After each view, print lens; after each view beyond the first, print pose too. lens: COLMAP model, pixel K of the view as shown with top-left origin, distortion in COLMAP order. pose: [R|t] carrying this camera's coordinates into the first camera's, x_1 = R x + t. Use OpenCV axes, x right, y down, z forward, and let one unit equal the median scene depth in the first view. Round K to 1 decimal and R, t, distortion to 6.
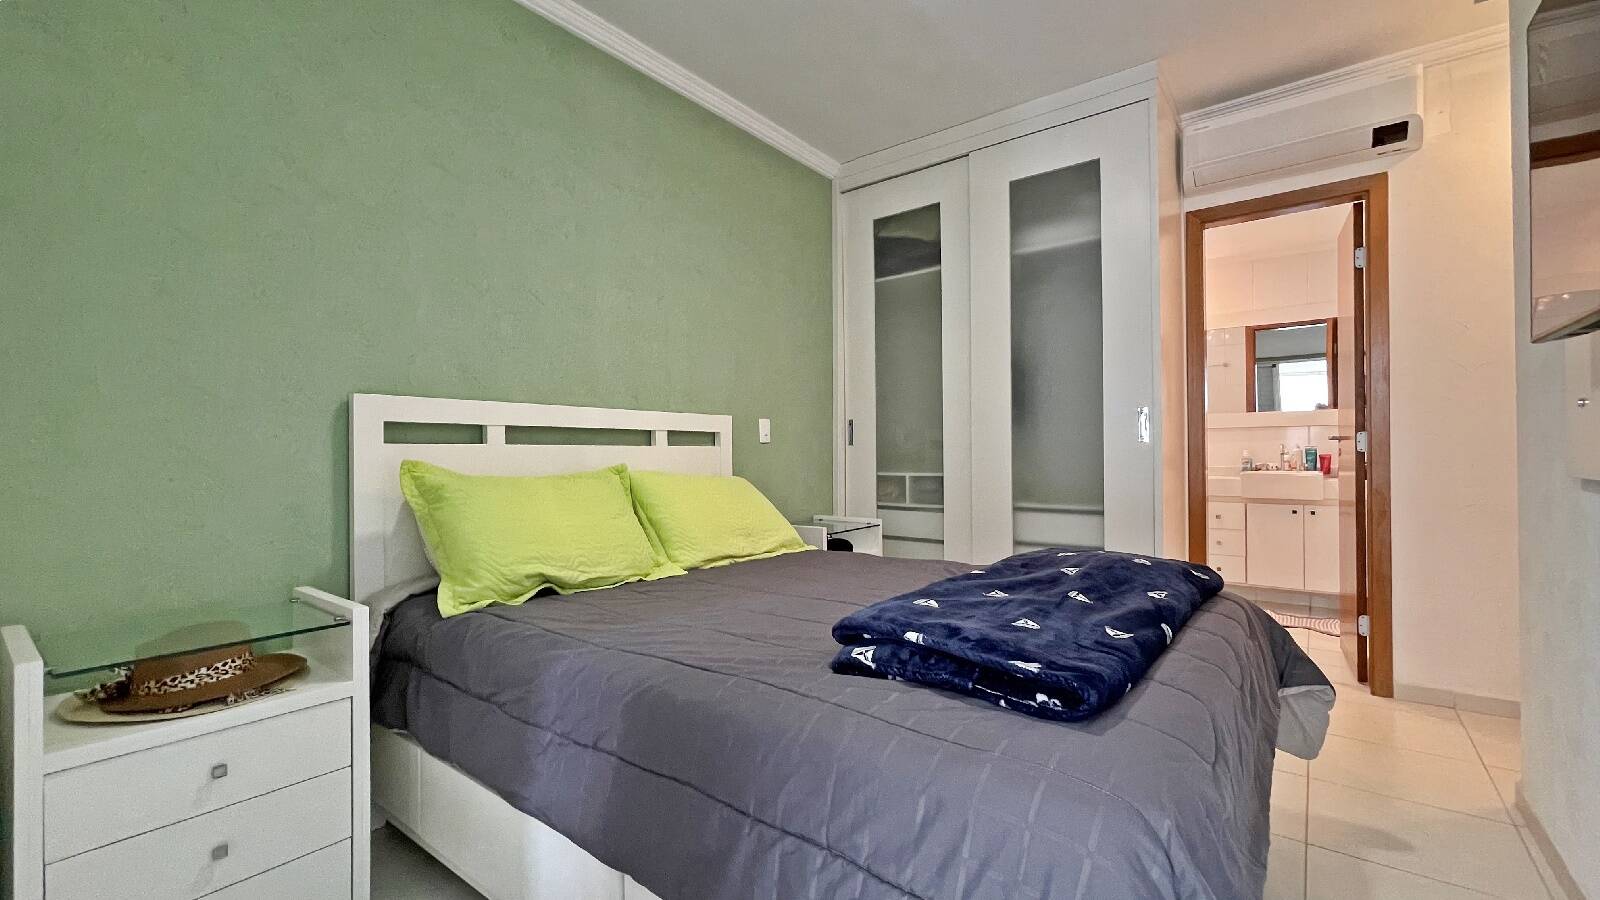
lens RADIAL K [[648.0, 0, 797.6], [0, 648.0, 453.3], [0, 0, 1]] dist [-0.003932, -0.000006]
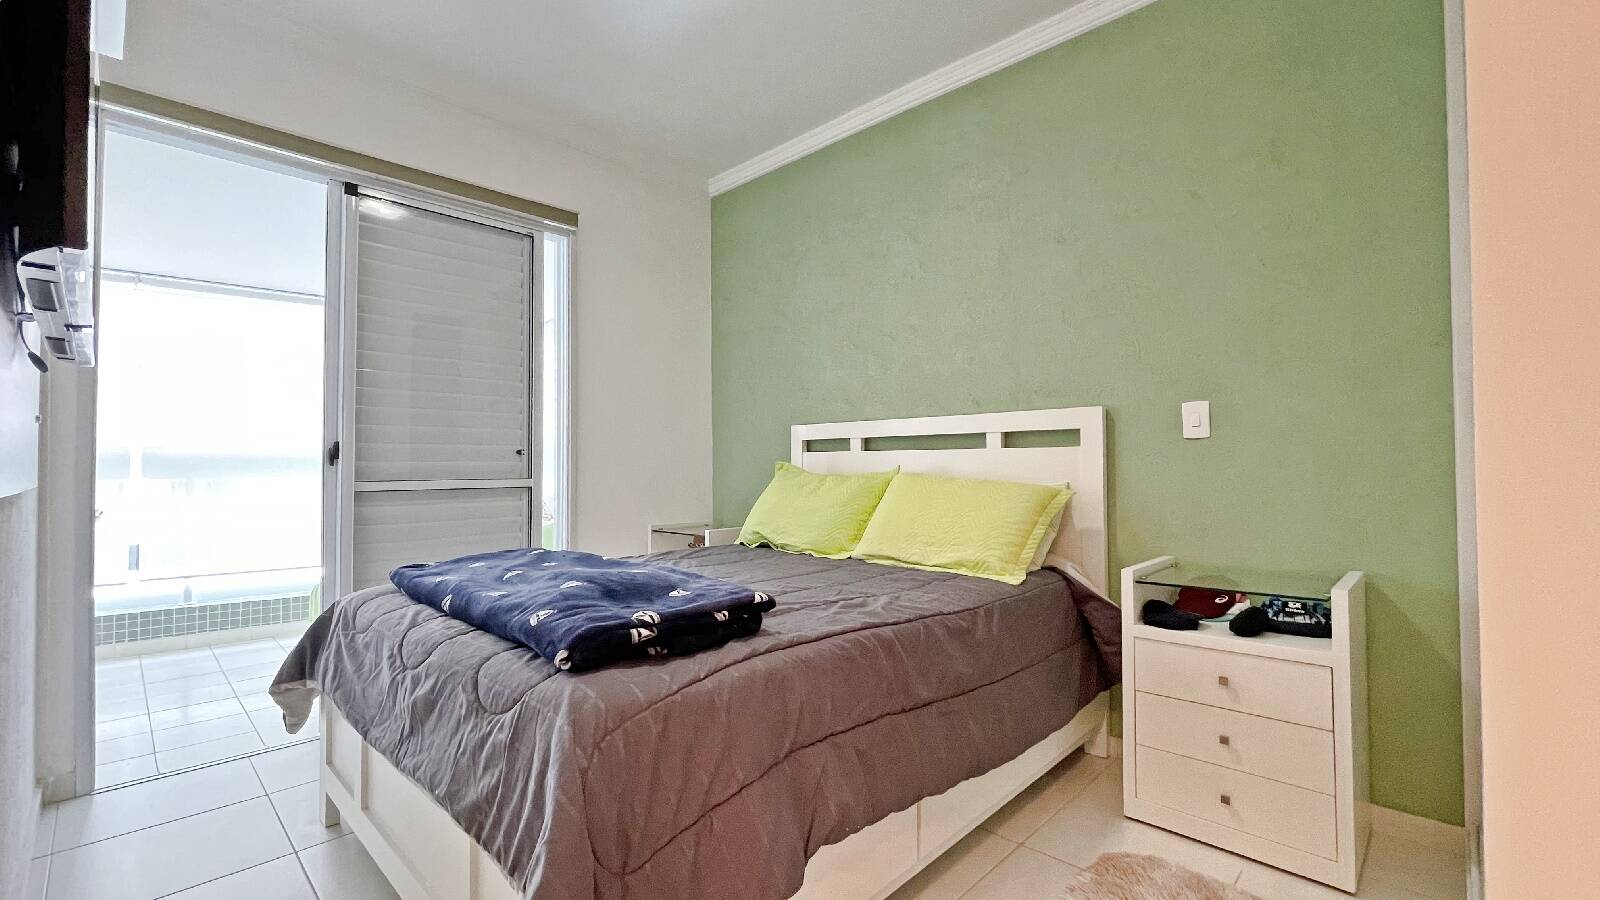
lens RADIAL K [[648.0, 0, 797.6], [0, 648.0, 453.3], [0, 0, 1]] dist [-0.003932, -0.000006]
pose [[-0.079491, -0.007751, -0.996805, 0.788452], [0.010441, 0.999908, -0.008608, 0.001302], [0.996781, -0.011092, -0.079403, 0.793906]]
